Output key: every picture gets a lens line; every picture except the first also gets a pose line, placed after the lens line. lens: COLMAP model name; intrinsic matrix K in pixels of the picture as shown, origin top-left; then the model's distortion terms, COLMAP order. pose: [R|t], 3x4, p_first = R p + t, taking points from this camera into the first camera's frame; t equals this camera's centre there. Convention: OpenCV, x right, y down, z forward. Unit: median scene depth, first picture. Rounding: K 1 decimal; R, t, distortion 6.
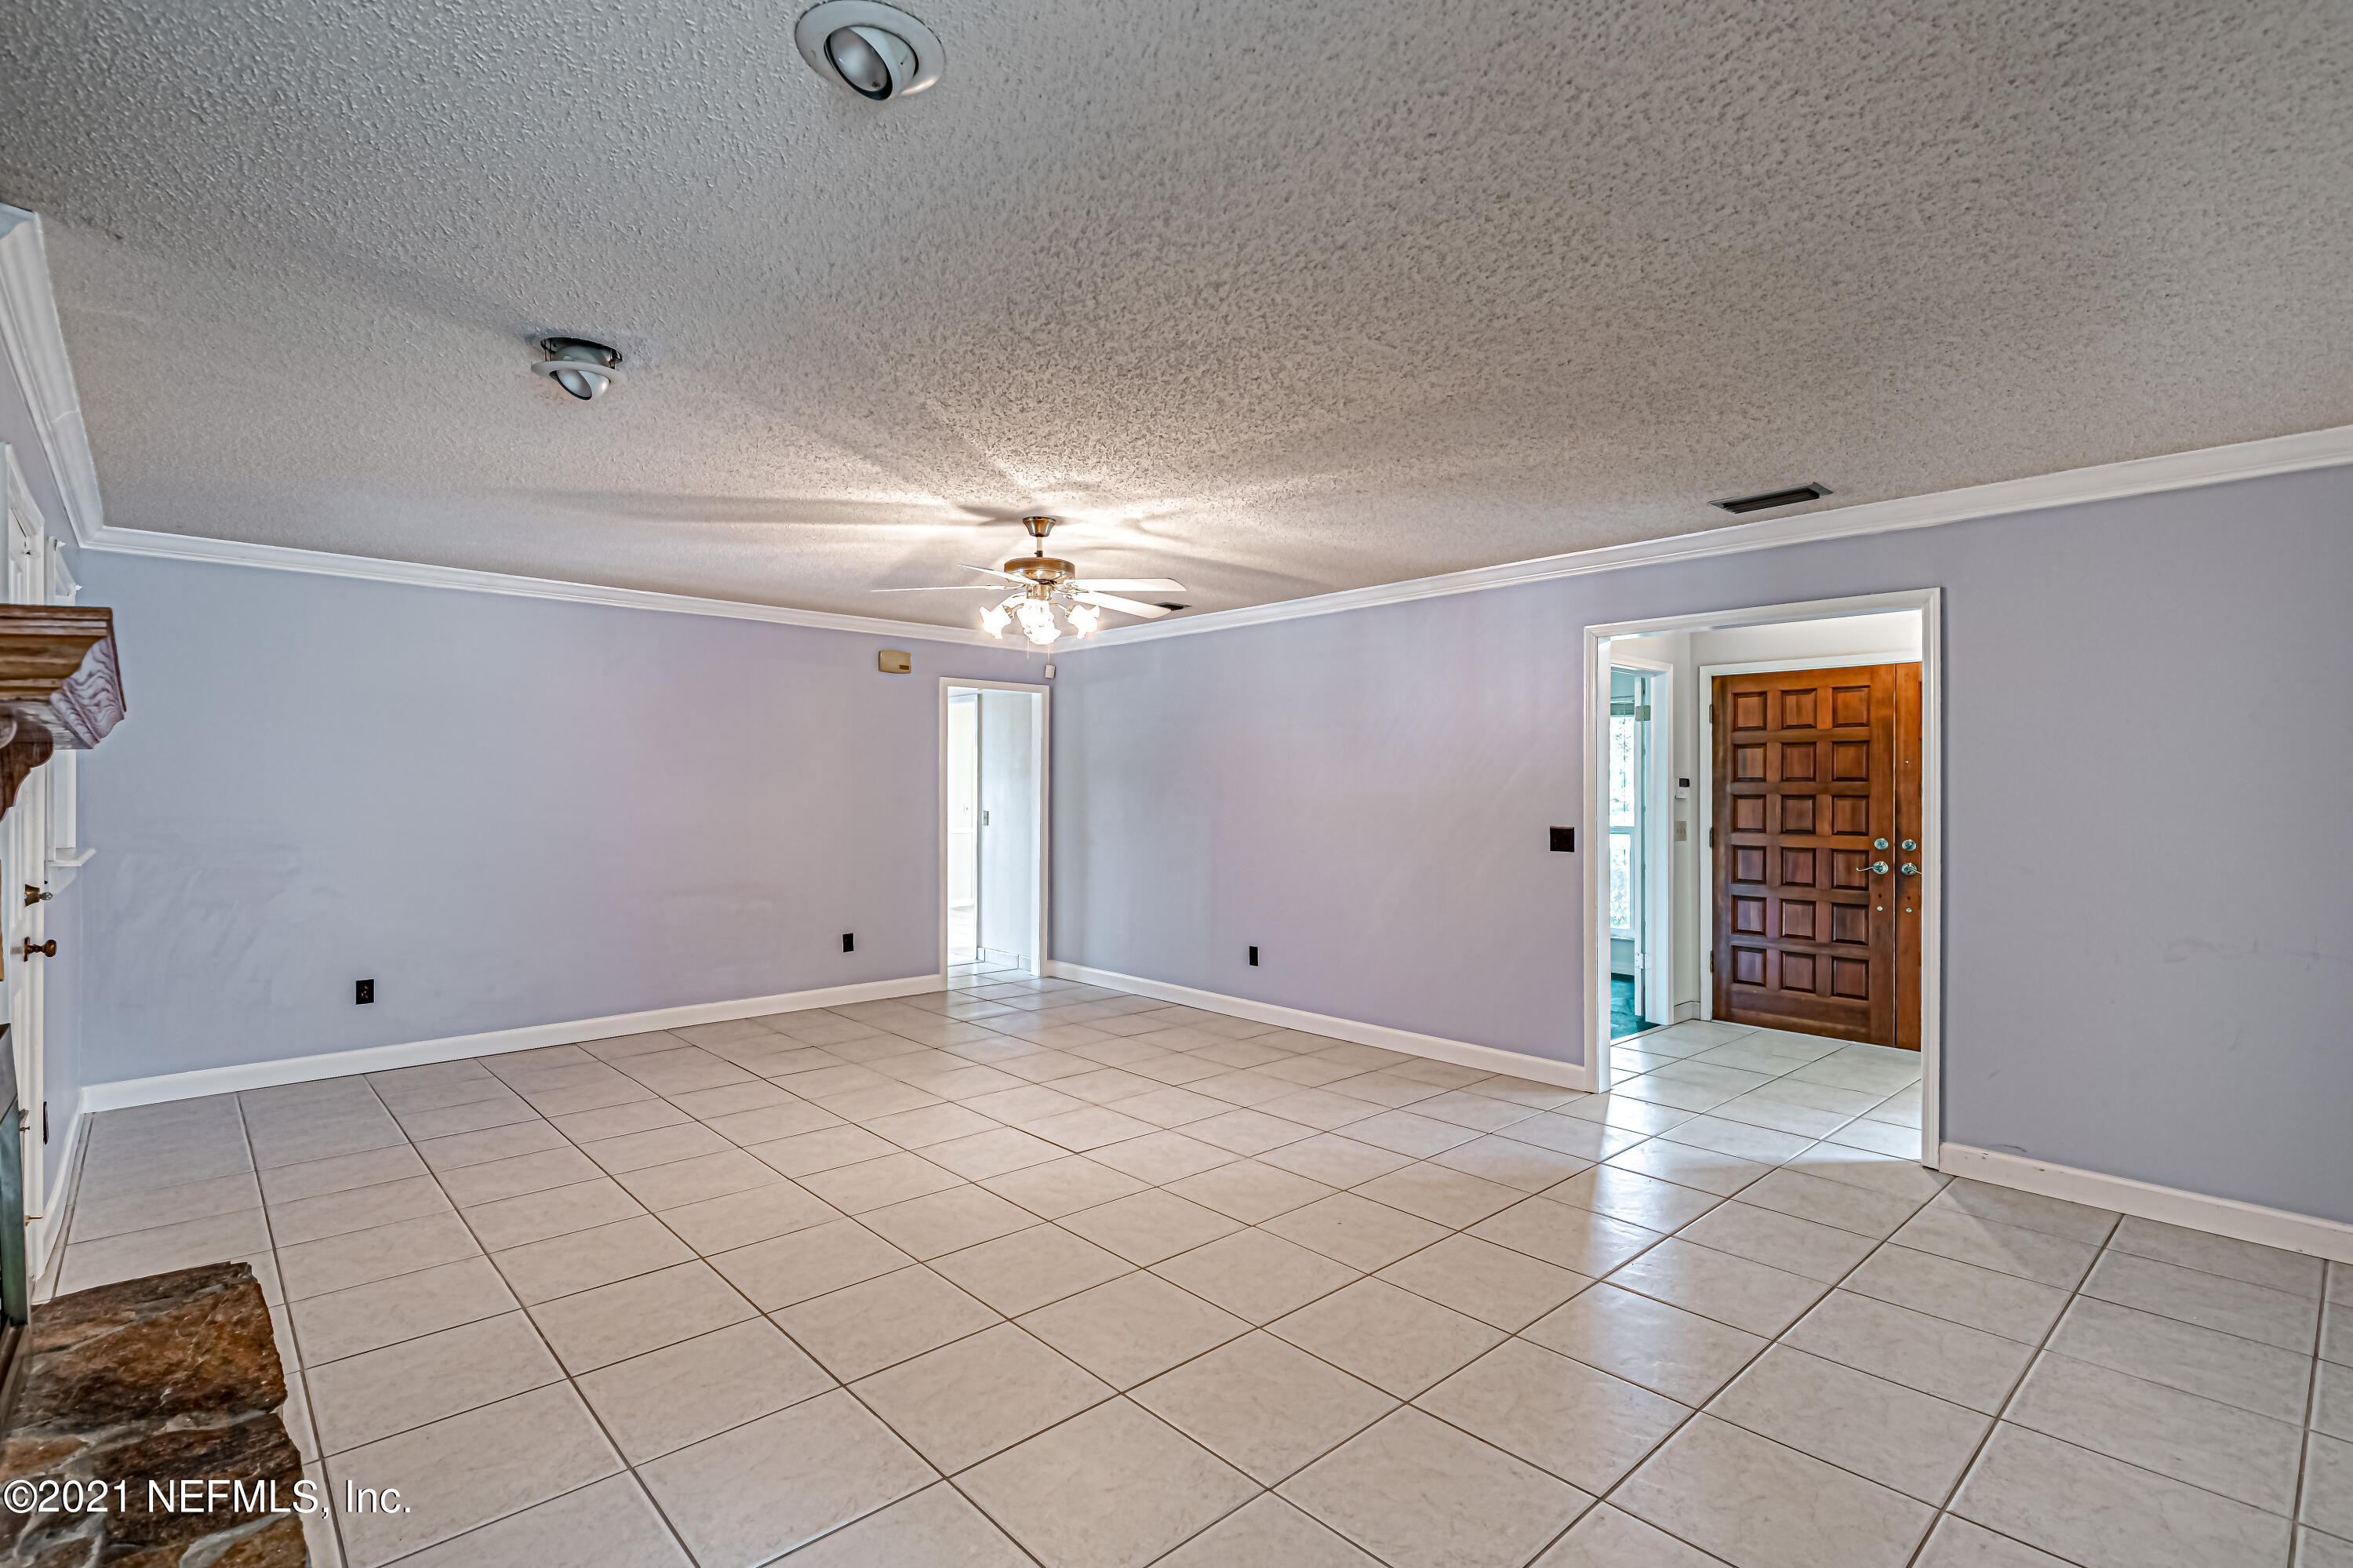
lens RADIAL K [[1113.2, 0, 1176.5], [0, 1113.2, 784.0], [0, 0, 1]] dist [0.001613, -0.000007]
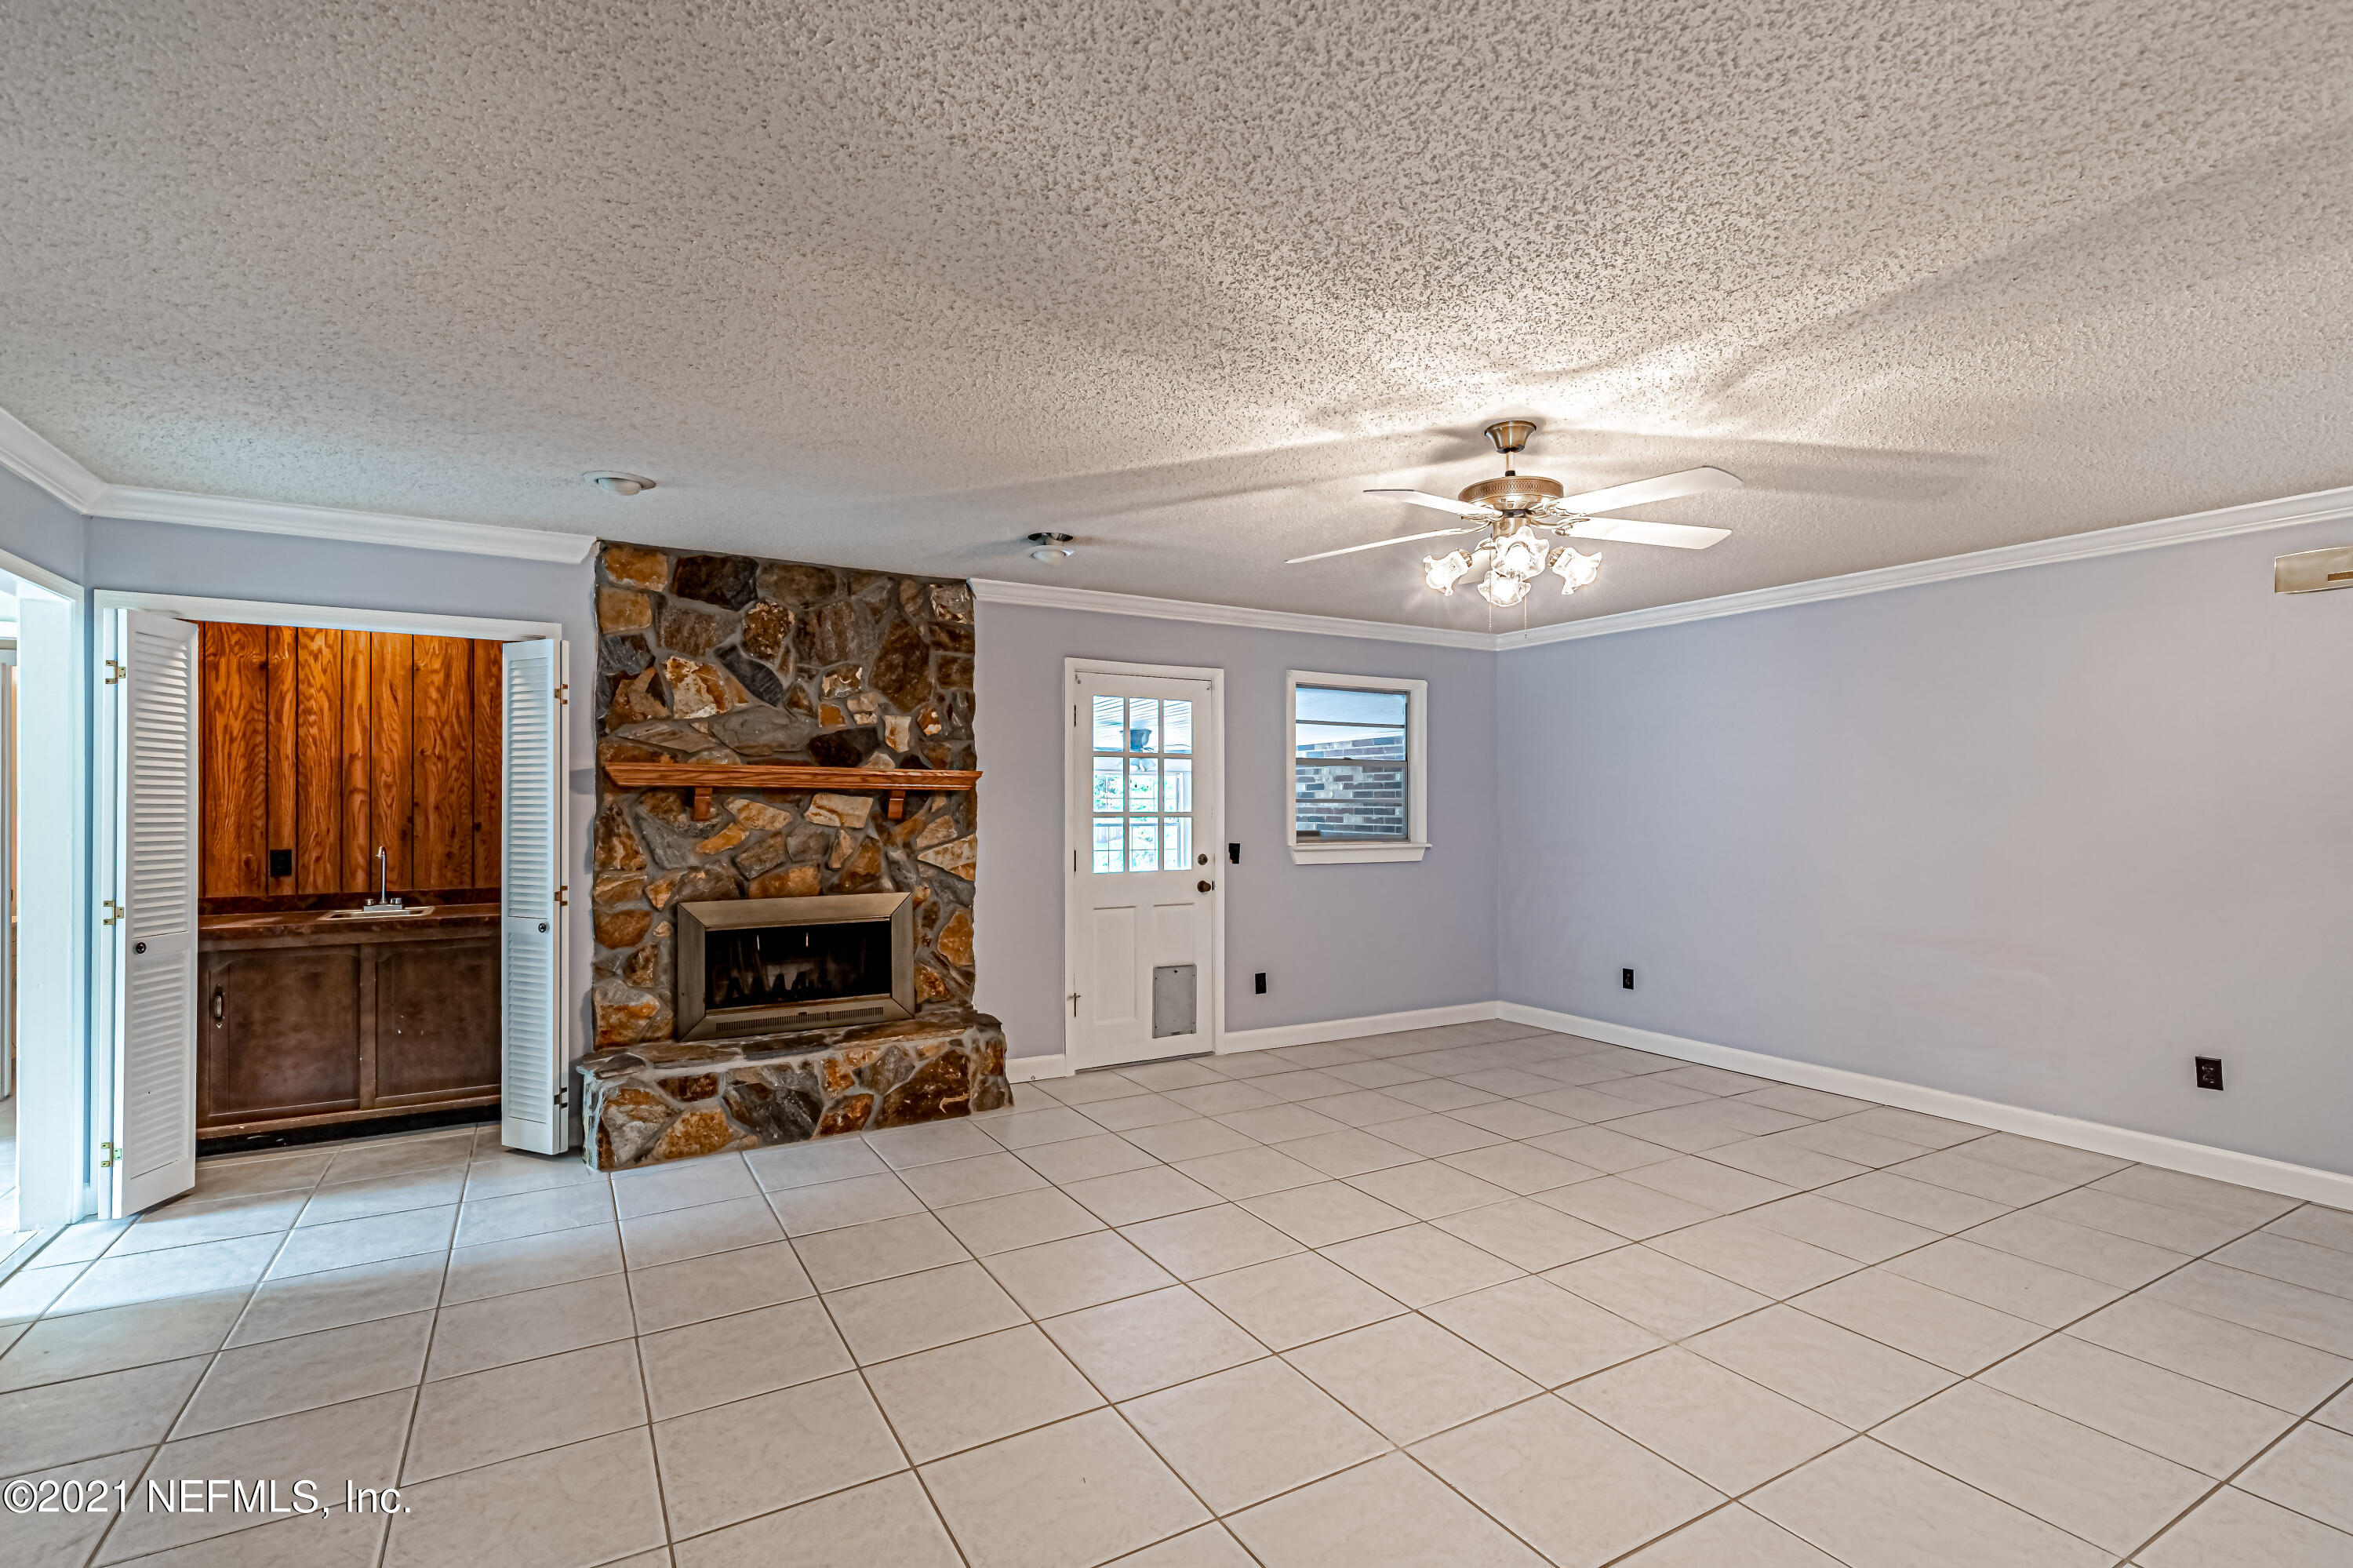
lens RADIAL K [[1074.0, 0, 1173.7], [0, 1074.0, 805.6], [0, 0, 1]] dist [0.007009, -0.000260]
pose [[-0.218909, -0.001037, -0.975745, 0.642357], [0.001867, 0.999997, -0.001481, 0.004571], [0.975743, -0.002146, -0.218907, 1.022473]]
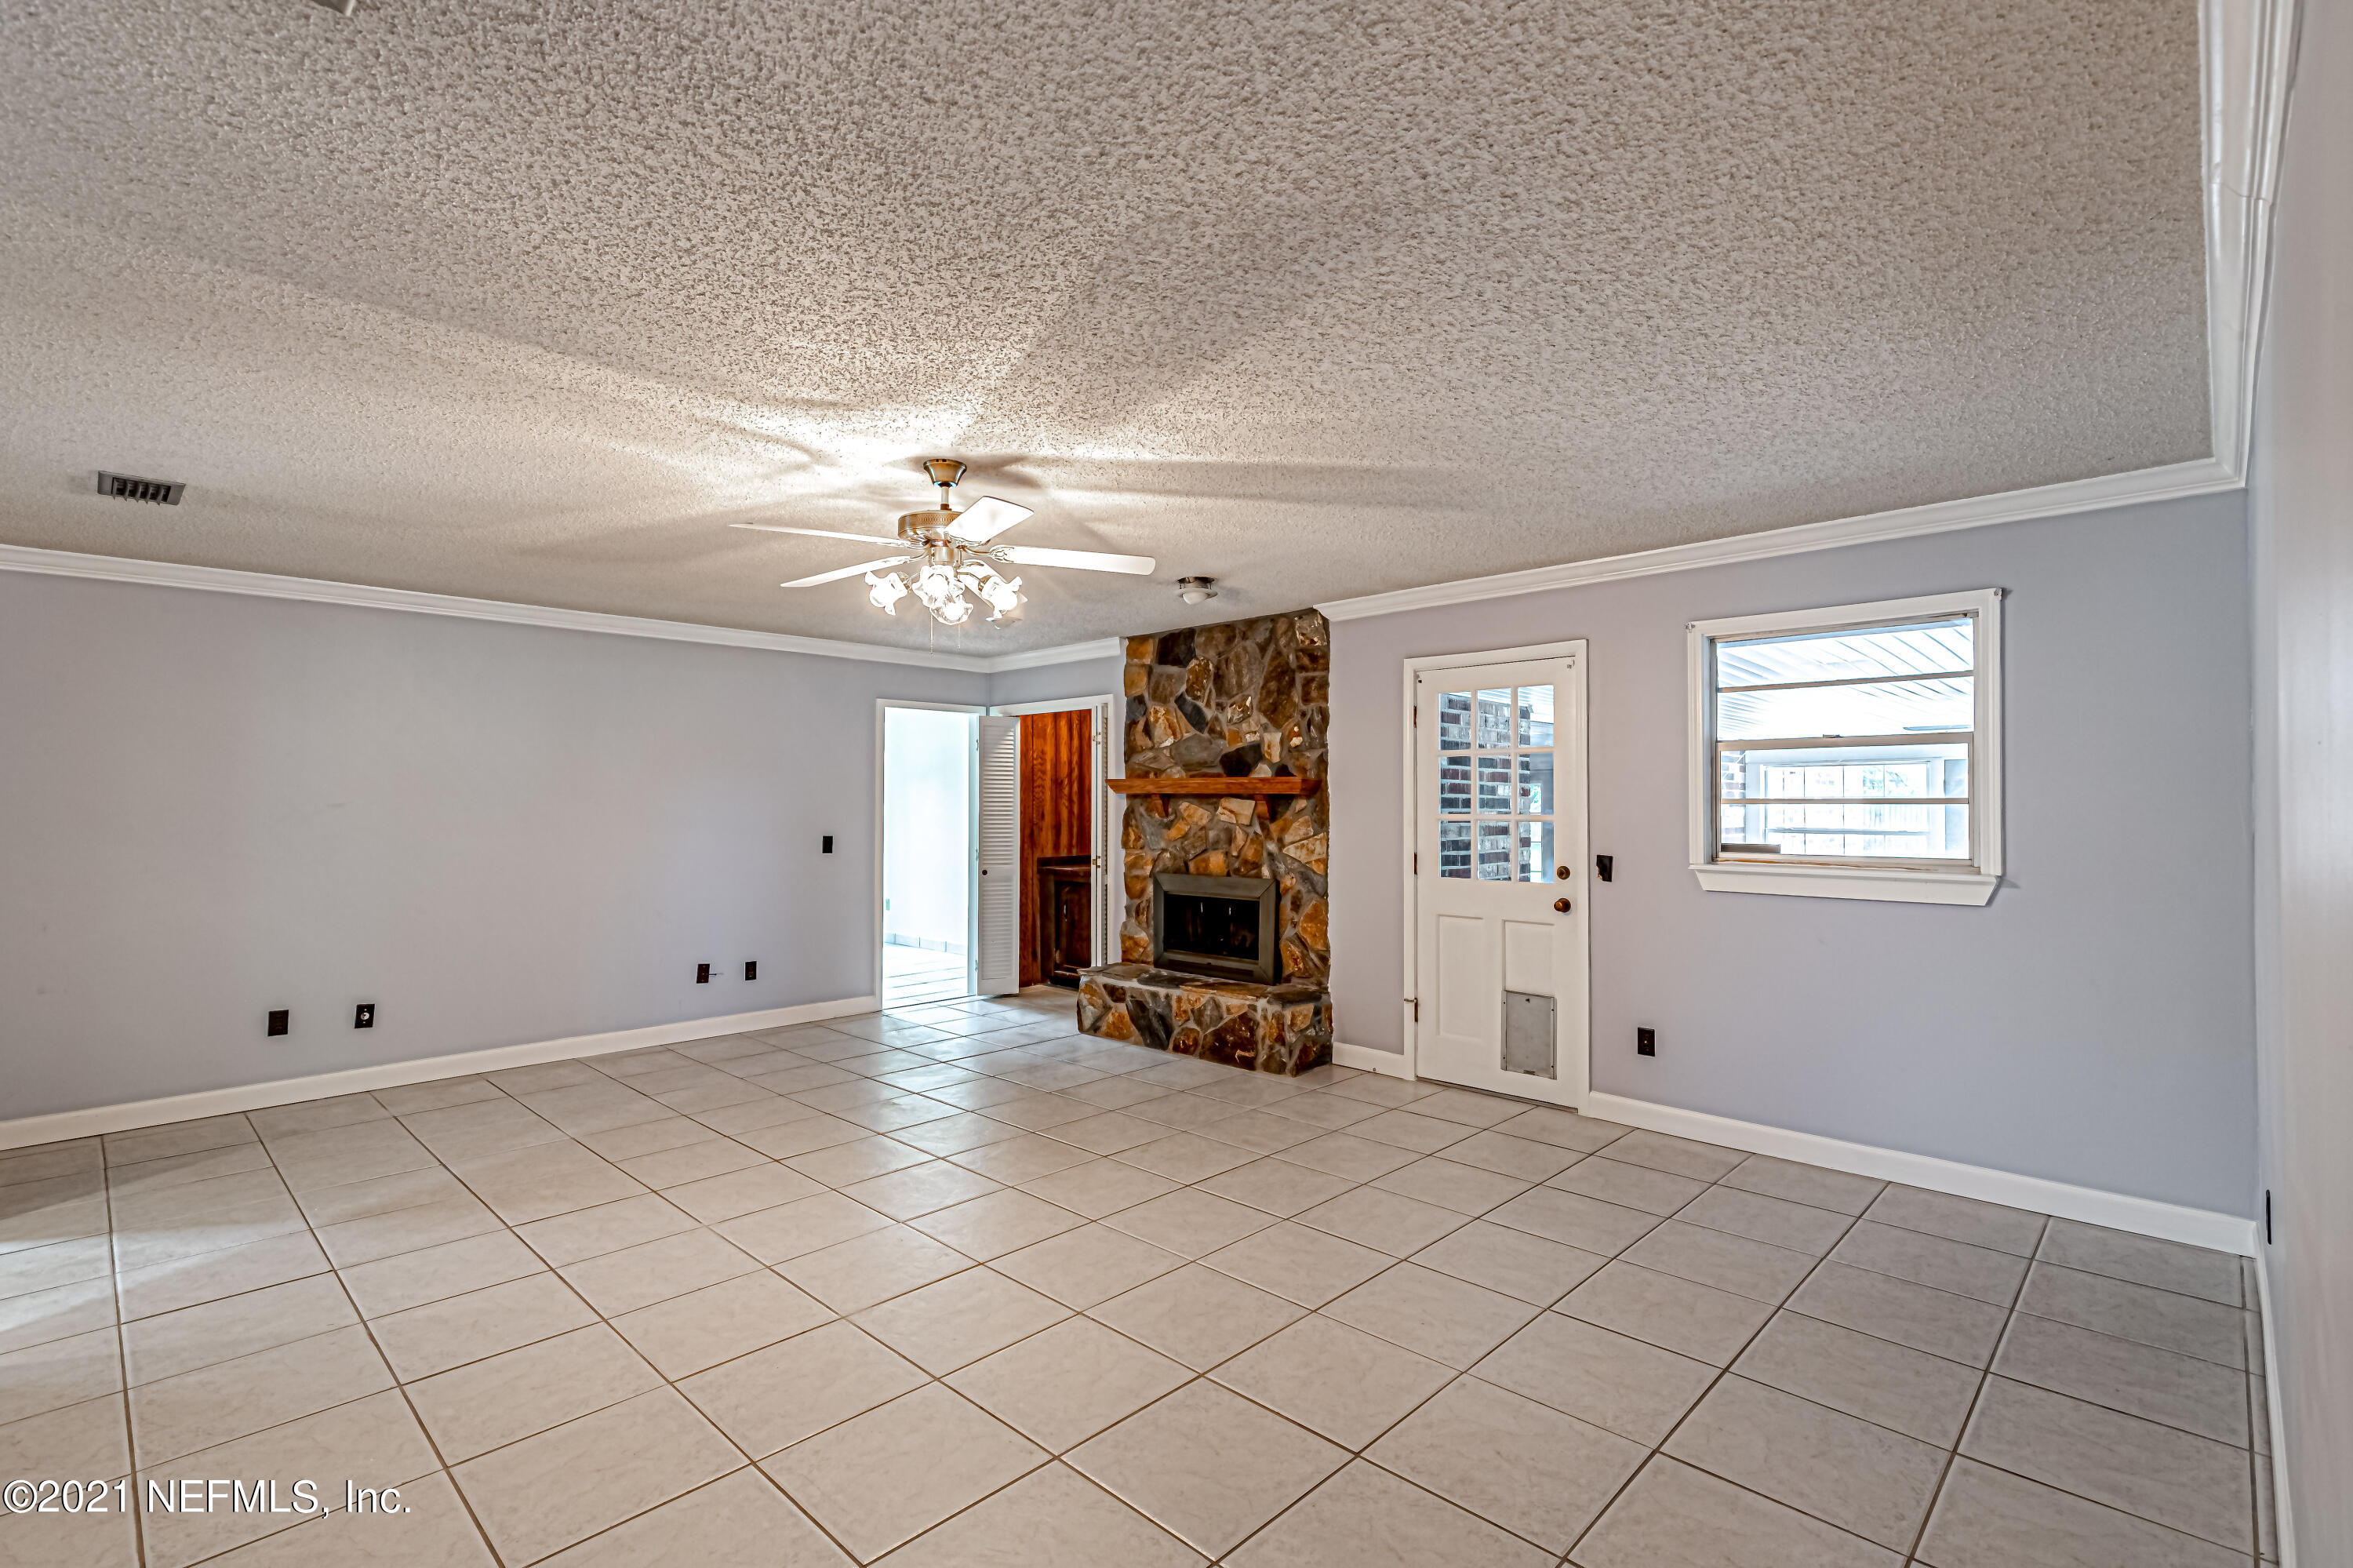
lens RADIAL K [[1077.0, 0, 1181.7], [0, 1077.0, 788.1], [0, 0, 1]] dist [0.005605, -0.000161]
pose [[-0.998223, -0.003773, -0.059473, -0.265843], [-0.002707, 0.999834, -0.018000, 0.003105], [0.059531, -0.017807, -0.998068, 1.912979]]
